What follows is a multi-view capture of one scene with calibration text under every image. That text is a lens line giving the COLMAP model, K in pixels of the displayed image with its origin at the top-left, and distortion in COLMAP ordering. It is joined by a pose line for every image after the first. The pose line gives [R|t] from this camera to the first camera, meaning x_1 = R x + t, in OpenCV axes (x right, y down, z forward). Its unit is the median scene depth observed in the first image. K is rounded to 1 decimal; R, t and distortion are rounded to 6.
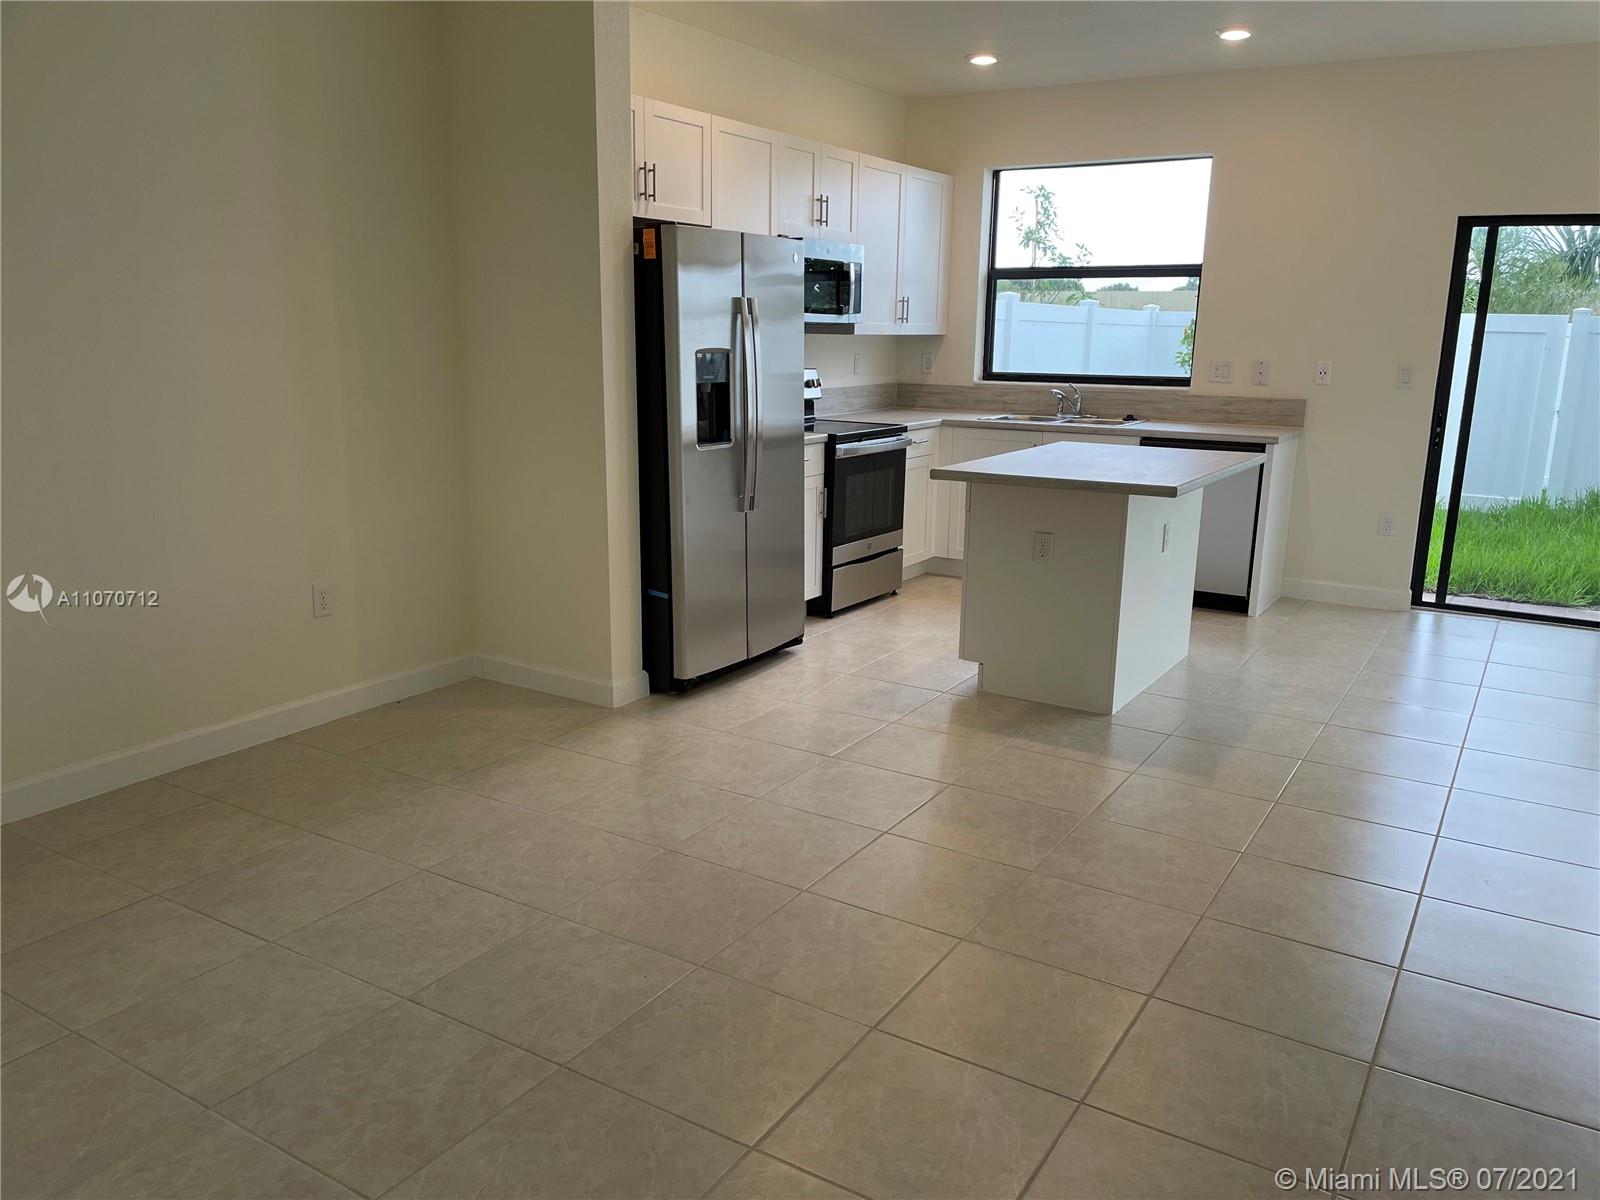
lens RADIAL K [[1202.8, 0, 789.8], [0, 1202.8, 608.9], [0, 0, 1]] dist [0.043558, -0.055318]
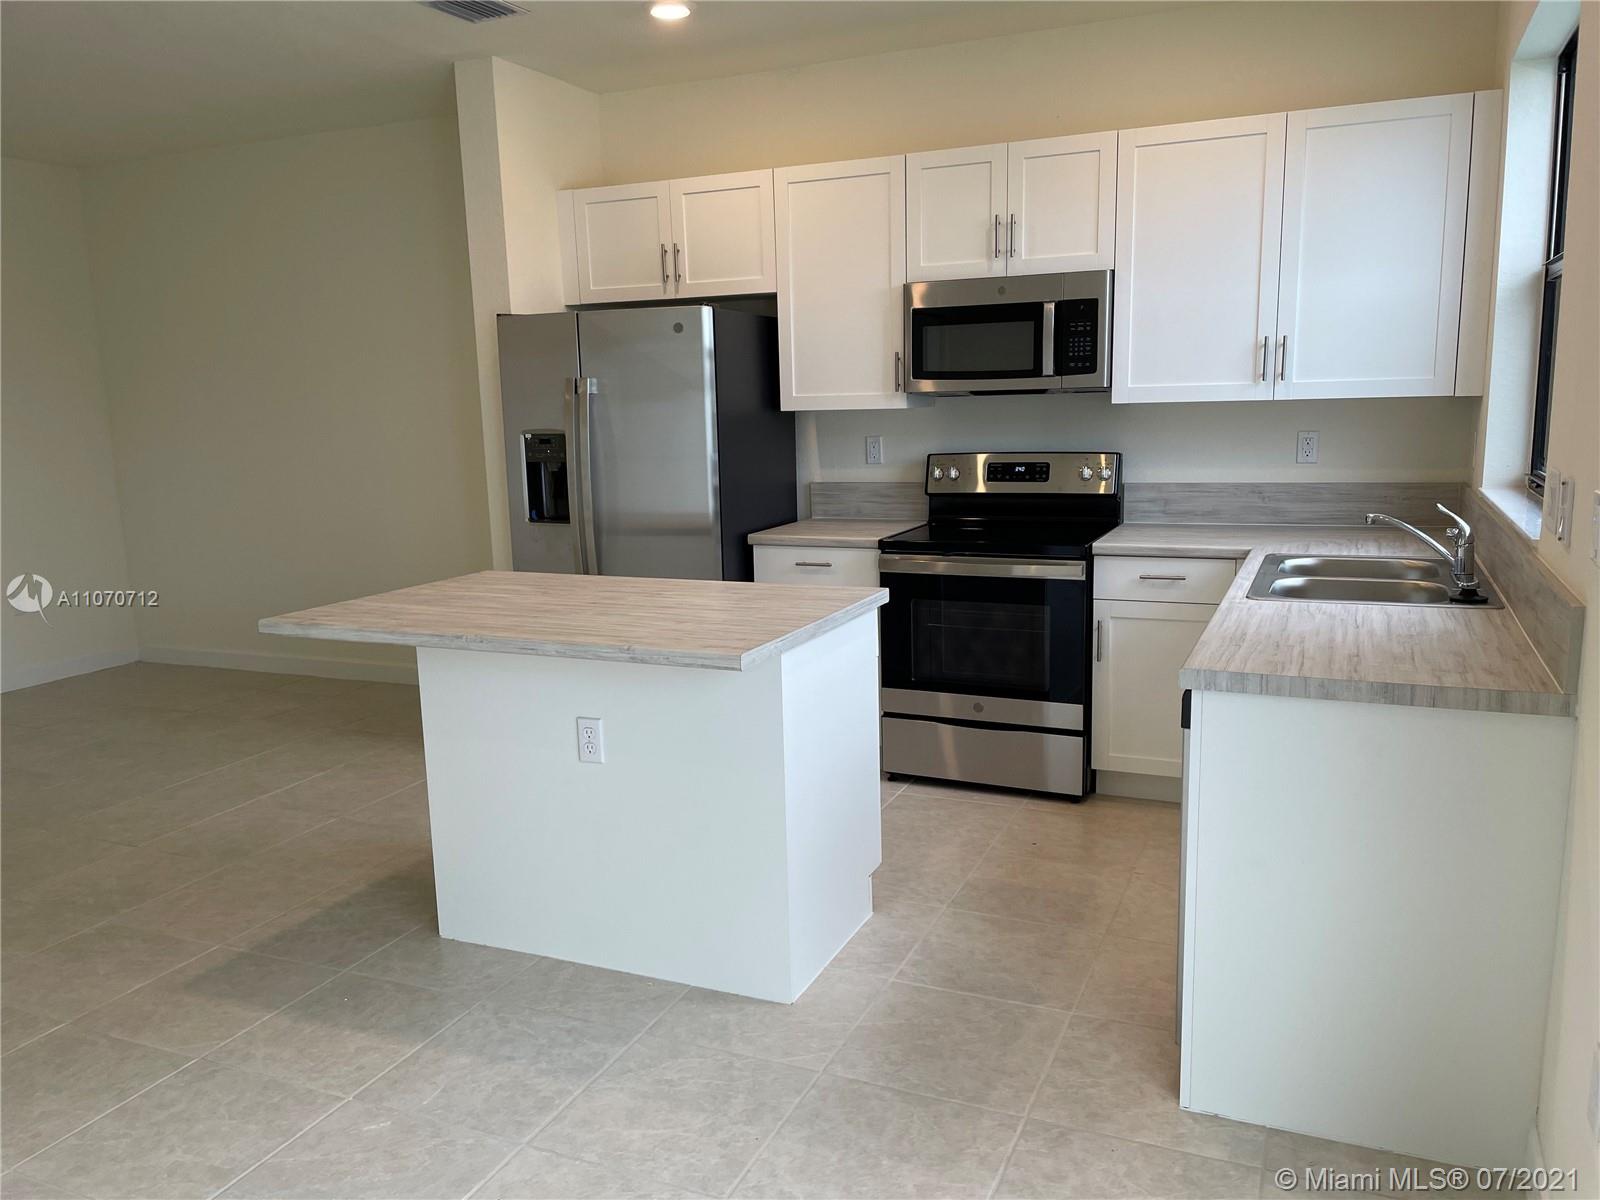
lens RADIAL K [[1202.8, 0, 804.9], [0, 1202.8, 601.6], [0, 0, 1]] dist [0.043558, -0.055318]
pose [[0.149858, 0.151055, -0.977100, 0.661289], [-0.197395, 0.972935, 0.120136, -0.161125], [0.968802, 0.174872, 0.175620, 0.708376]]
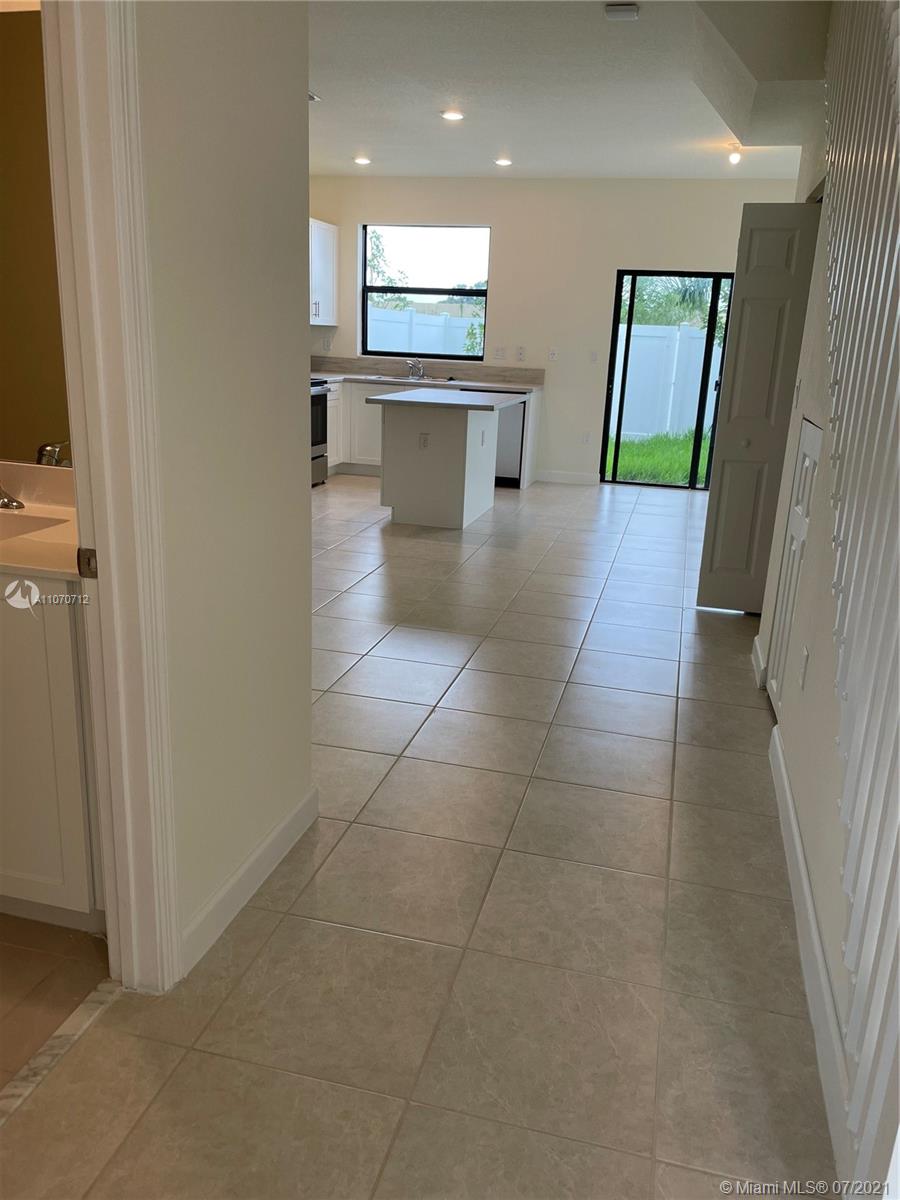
lens RADIAL K [[902.1, 0, 452.9], [0, 902.1, 596.0], [0, 0, 1]] dist [0.043558, -0.055318]
pose [[0.949141, -0.058799, 0.309312, -0.134643], [0.039924, 0.996953, 0.067010, 0.065117], [-0.312310, -0.051253, 0.948597, -0.243814]]
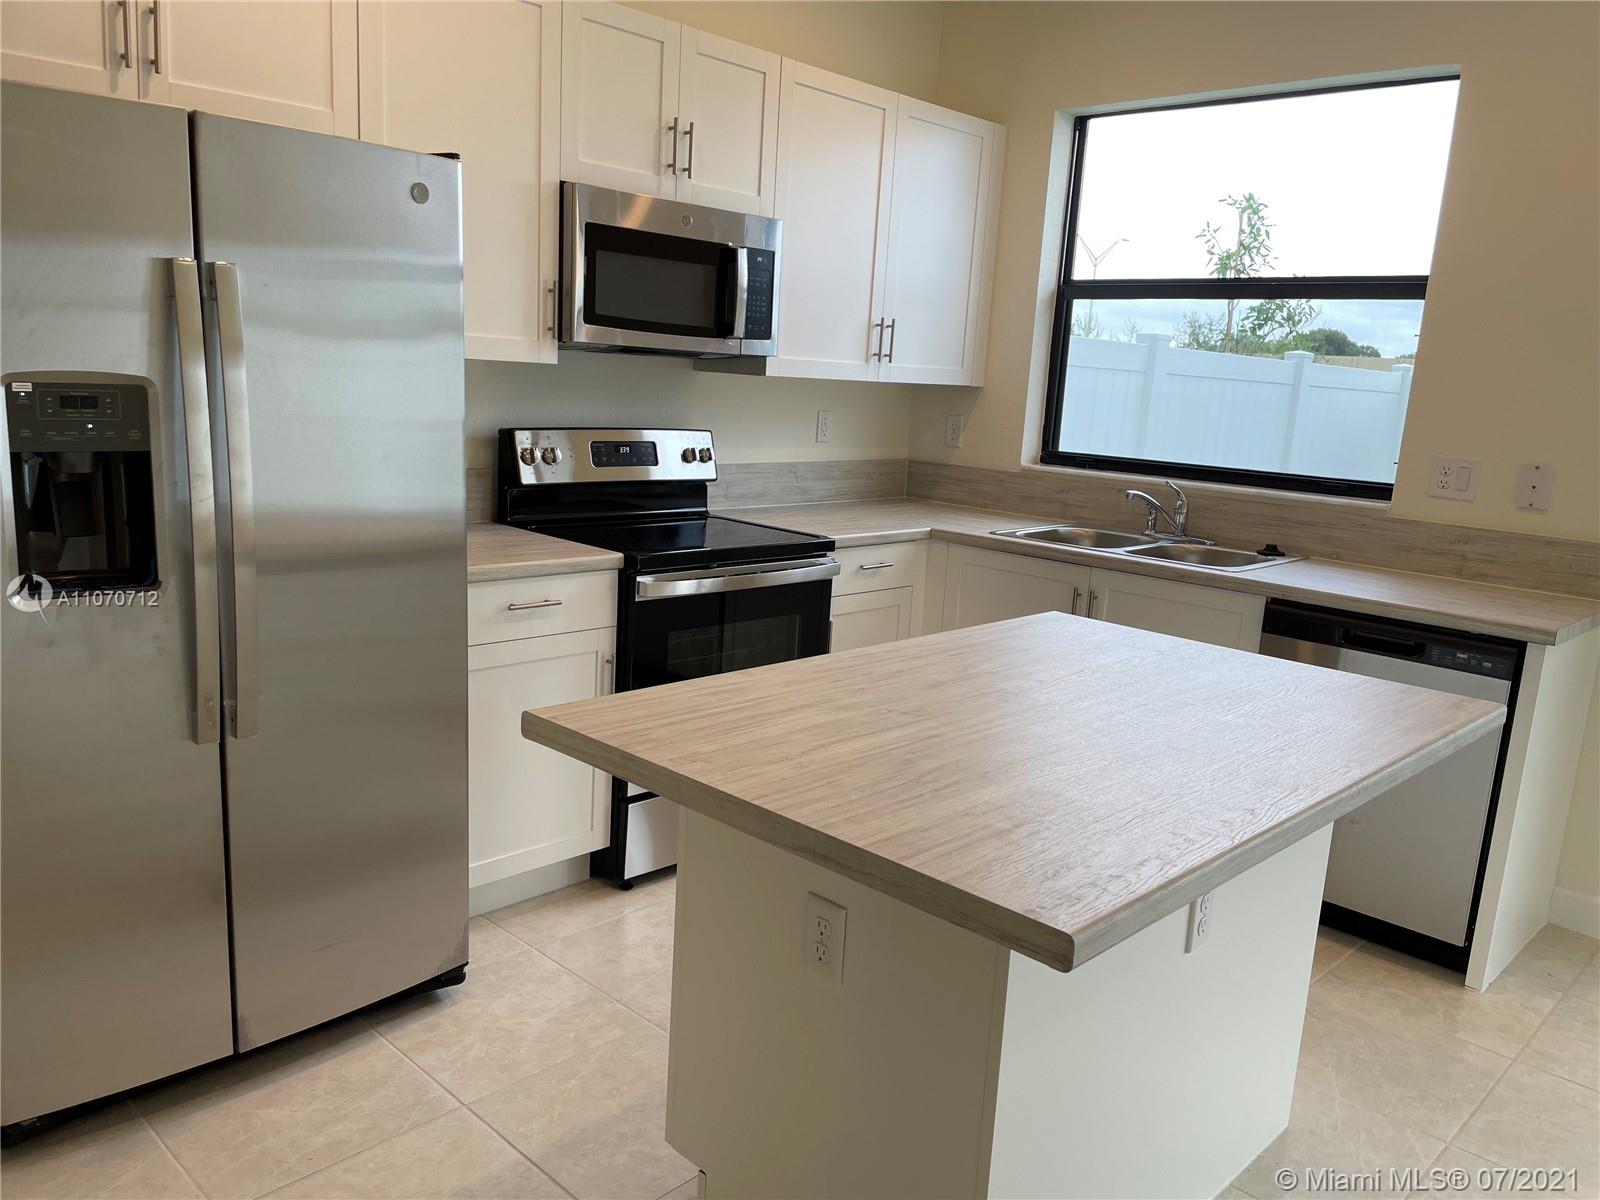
lens RADIAL K [[1202.8, 0, 797.1], [0, 1202.8, 613.4], [0, 0, 1]] dist [0.043558, -0.055318]
pose [[0.977174, 0.083613, -0.195296, 0.182390], [-0.090484, 0.995545, -0.026514, -0.096267], [0.192209, 0.043580, 0.980386, 0.424097]]
